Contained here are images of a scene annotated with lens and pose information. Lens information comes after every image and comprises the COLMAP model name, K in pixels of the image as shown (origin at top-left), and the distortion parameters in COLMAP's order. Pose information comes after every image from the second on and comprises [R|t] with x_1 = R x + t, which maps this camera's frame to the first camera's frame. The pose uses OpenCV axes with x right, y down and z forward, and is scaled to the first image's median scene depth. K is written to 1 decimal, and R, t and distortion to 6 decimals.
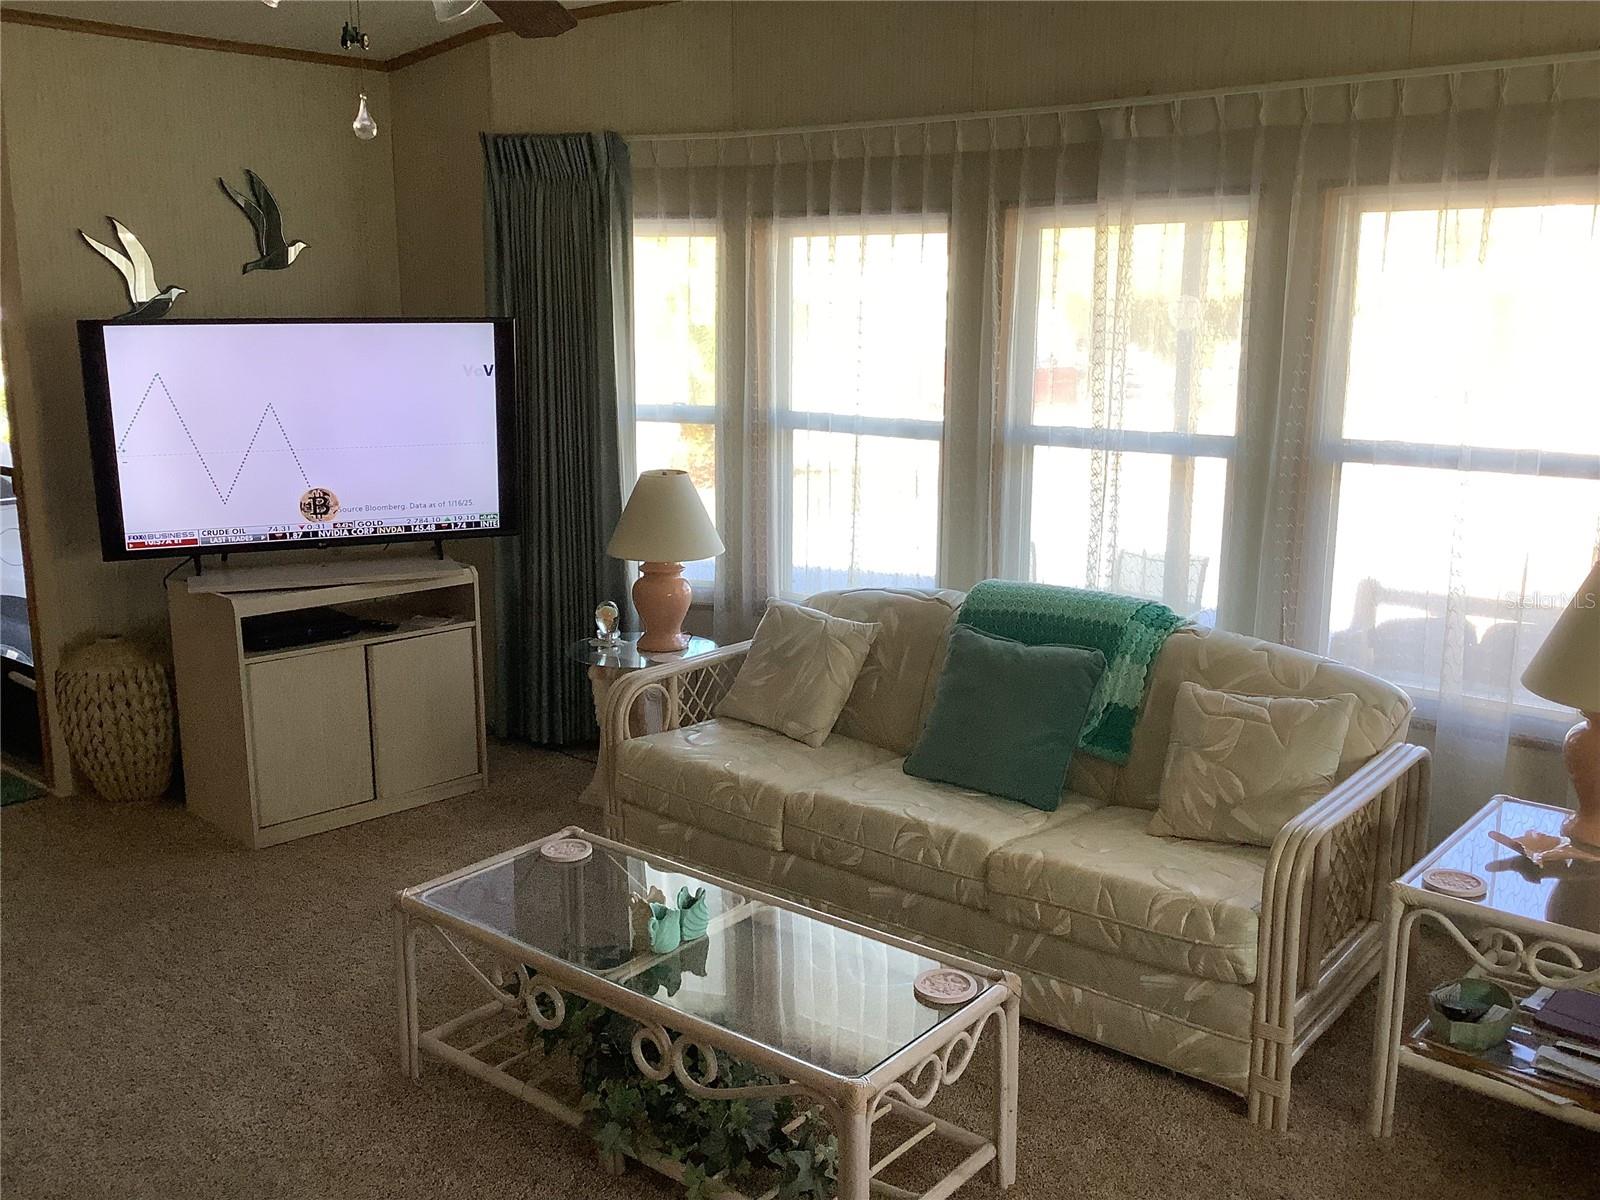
lens RADIAL K [[1437.6, 0, 797.3], [0, 1437.6, 595.1], [0, 0, 1]] dist [0.102754, -0.200886]
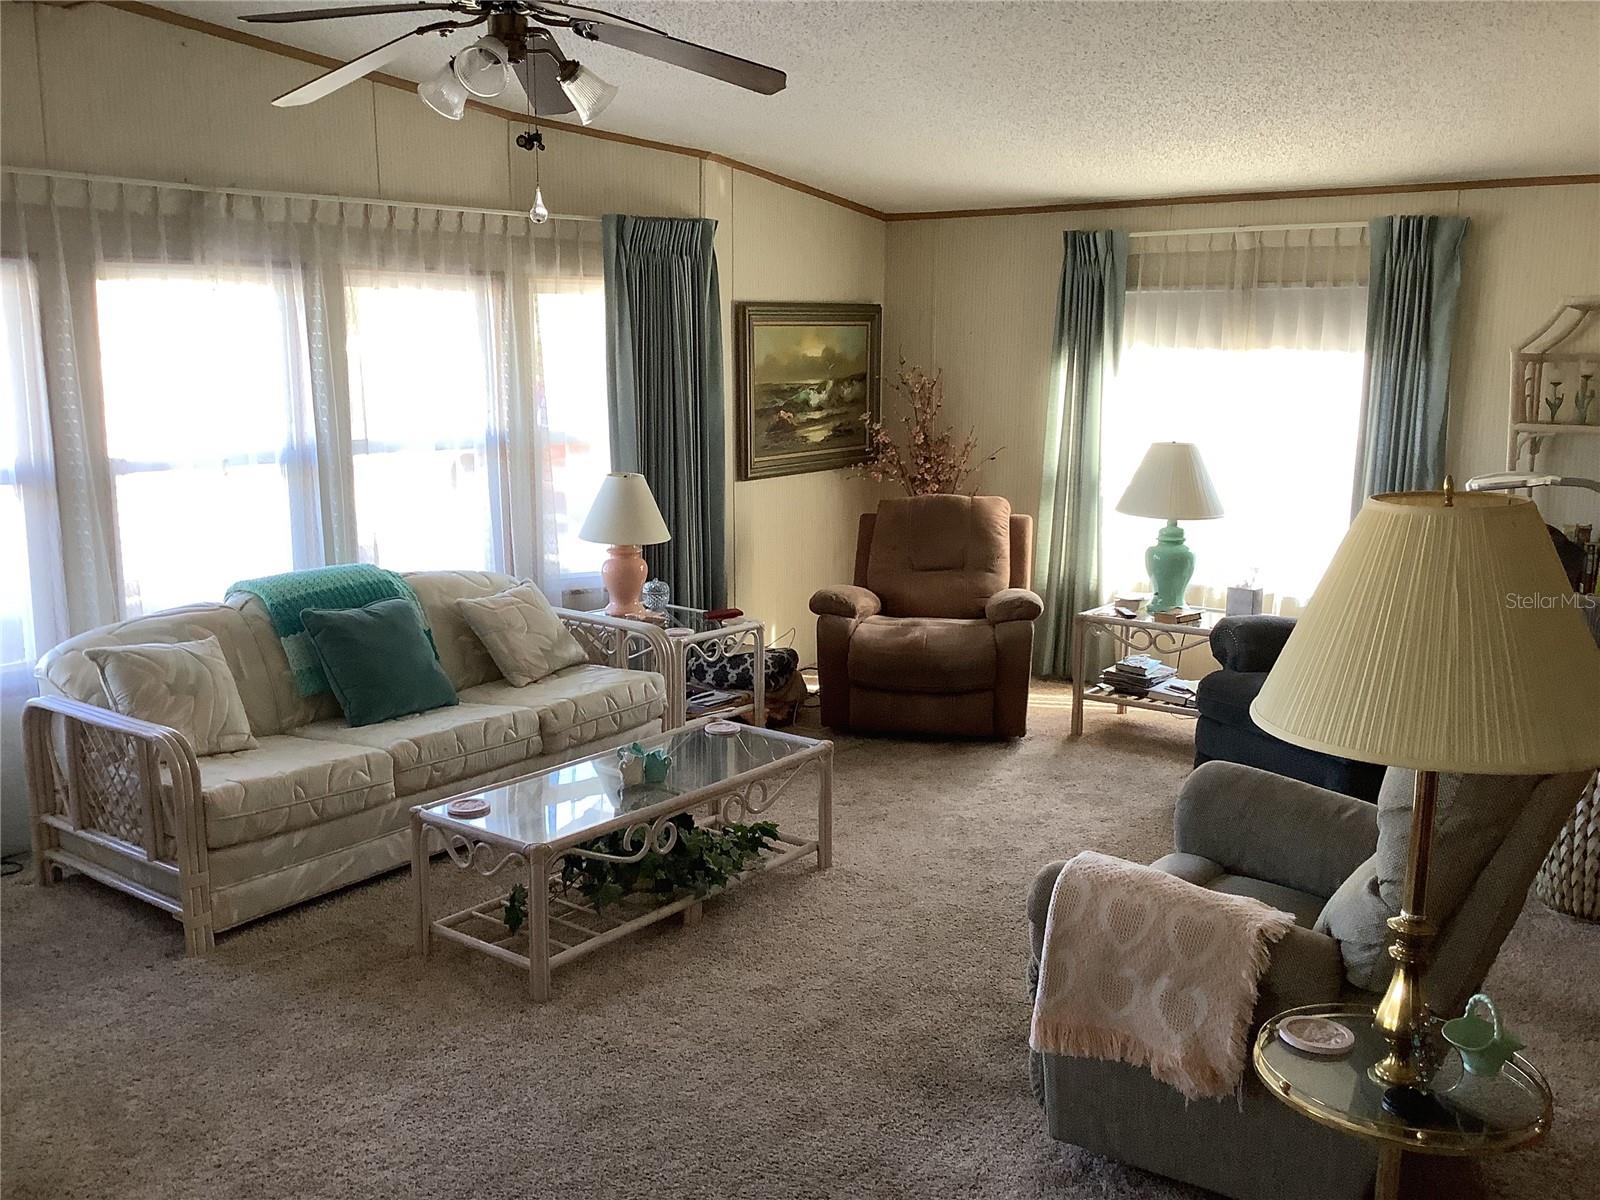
lens RADIAL K [[1437.6, 0, 797.3], [0, 1437.6, 595.1], [0, 0, 1]] dist [0.102754, -0.200886]
pose [[-0.023587, -0.172061, 0.984804, -0.966544], [0.198274, 0.964705, 0.173298, -0.106267], [-0.979863, 0.199348, 0.011361, 0.504547]]
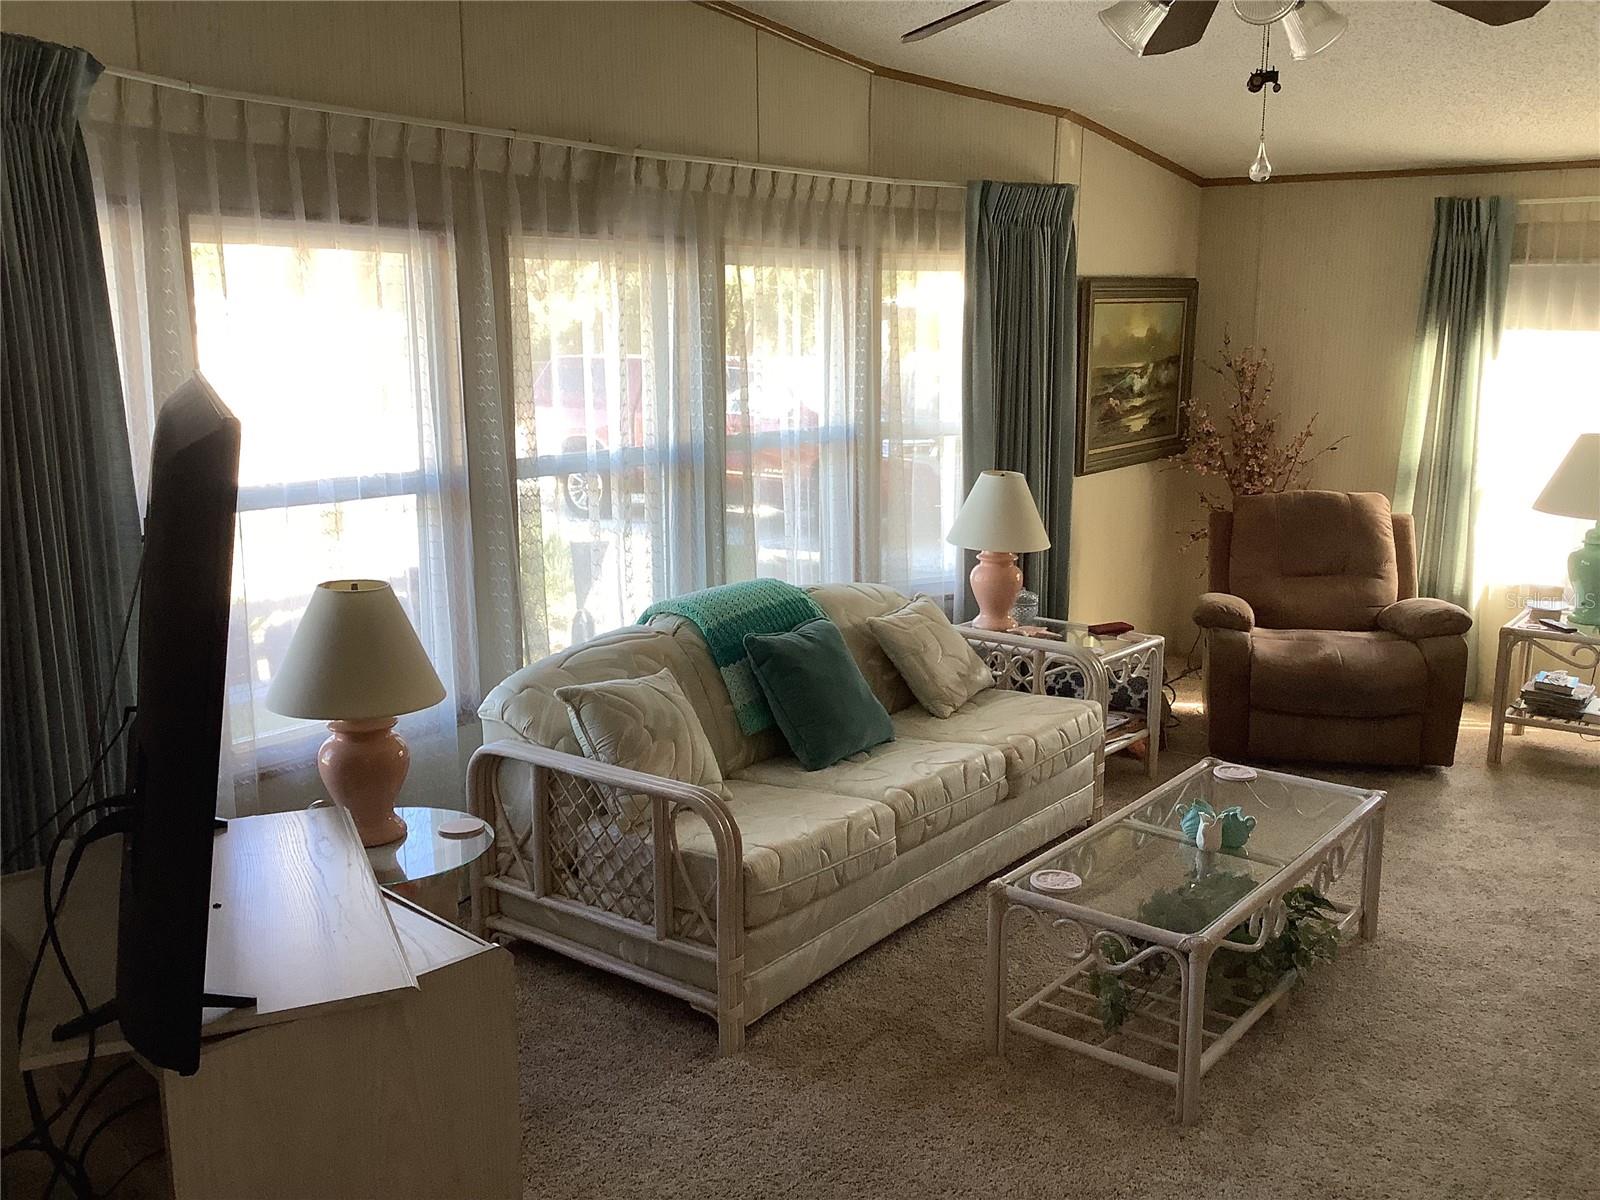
lens RADIAL K [[1437.6, 0, 797.3], [0, 1437.6, 595.1], [0, 0, 1]] dist [0.102754, -0.200886]
pose [[-0.023896, -0.188394, 0.981803, -0.814597], [0.199910, 0.961347, 0.189335, -0.177177], [-0.979523, 0.200796, 0.014690, 0.824965]]
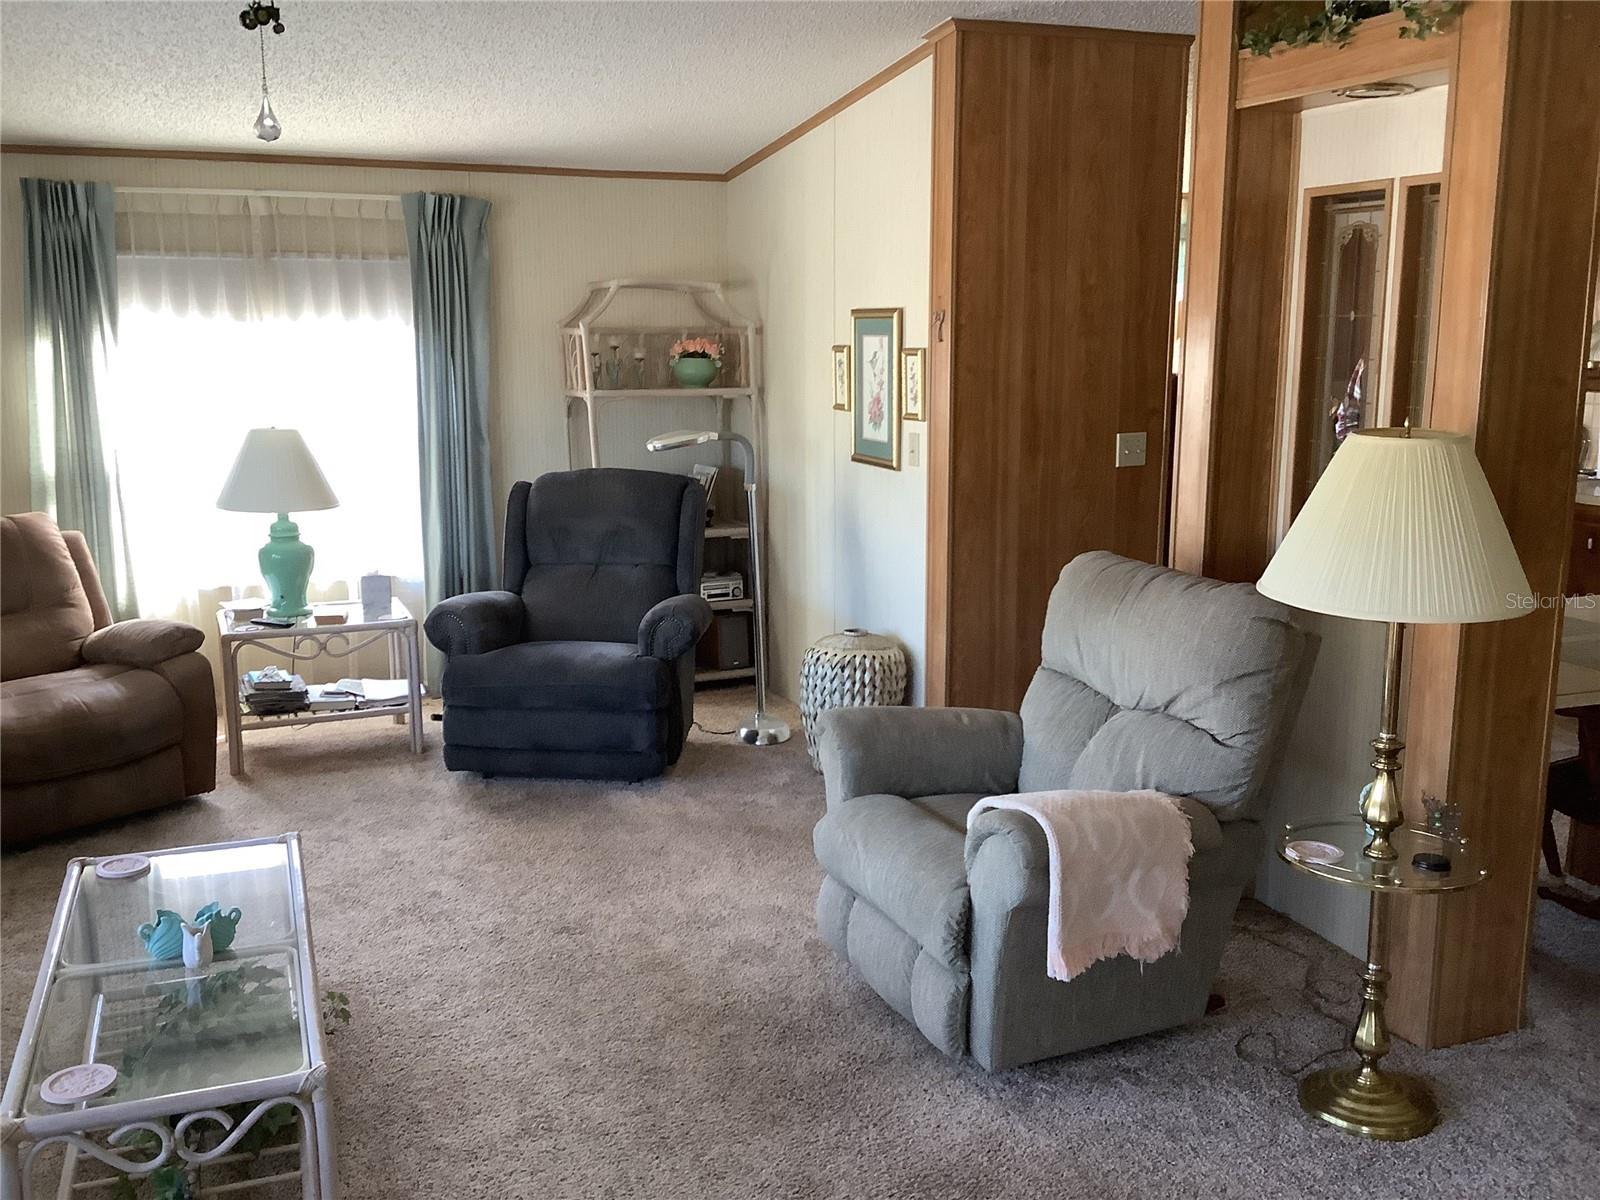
lens RADIAL K [[1443.4, 0, 799.9], [0, 1443.4, 594.8], [0, 0, 1]] dist [0.107479, -0.258230]
pose [[-0.872336, -0.093840, 0.479817, -0.595900], [0.096790, 0.928835, 0.357626, -0.206474], [-0.479231, 0.358412, -0.801174, 0.975822]]
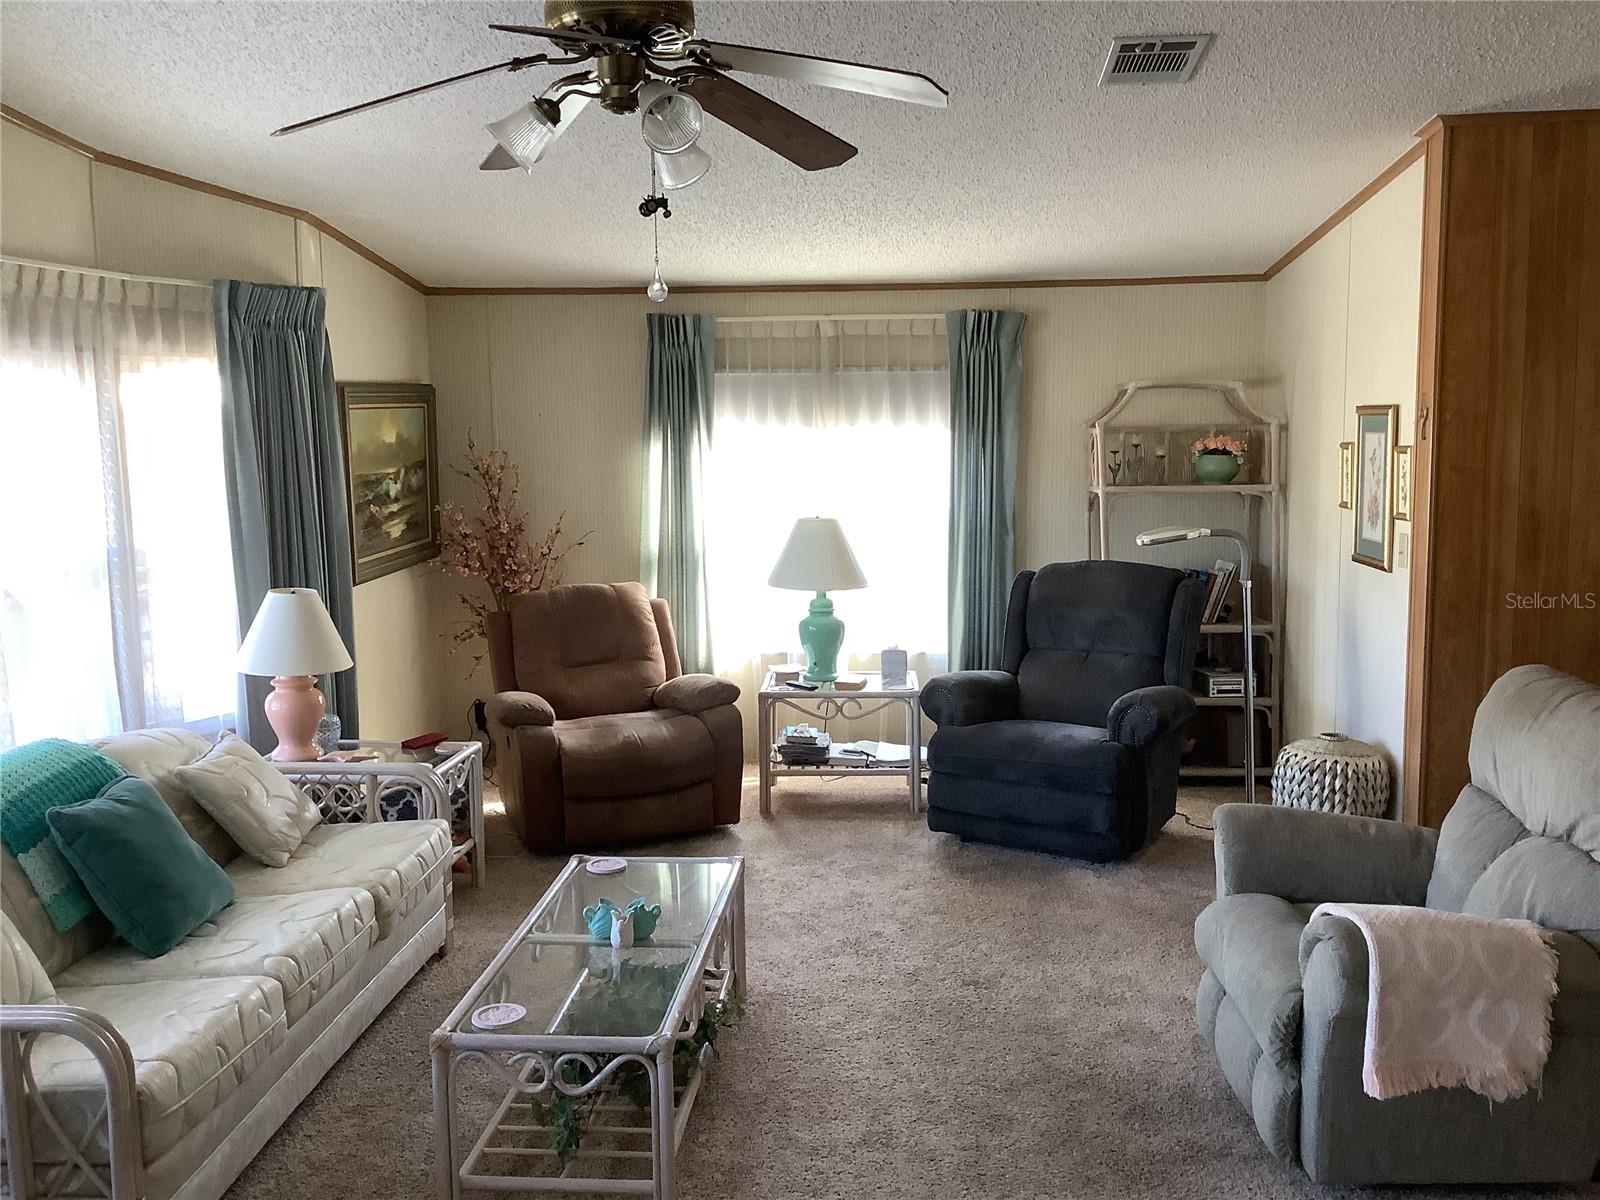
lens RADIAL K [[1437.6, 0, 797.3], [0, 1437.6, 595.1], [0, 0, 1]] dist [0.102754, -0.200886]
pose [[-0.569380, -0.095860, 0.816466, -0.757006], [0.178135, 0.955194, 0.236374, -0.205349], [-0.802543, 0.280028, -0.526792, 0.933048]]
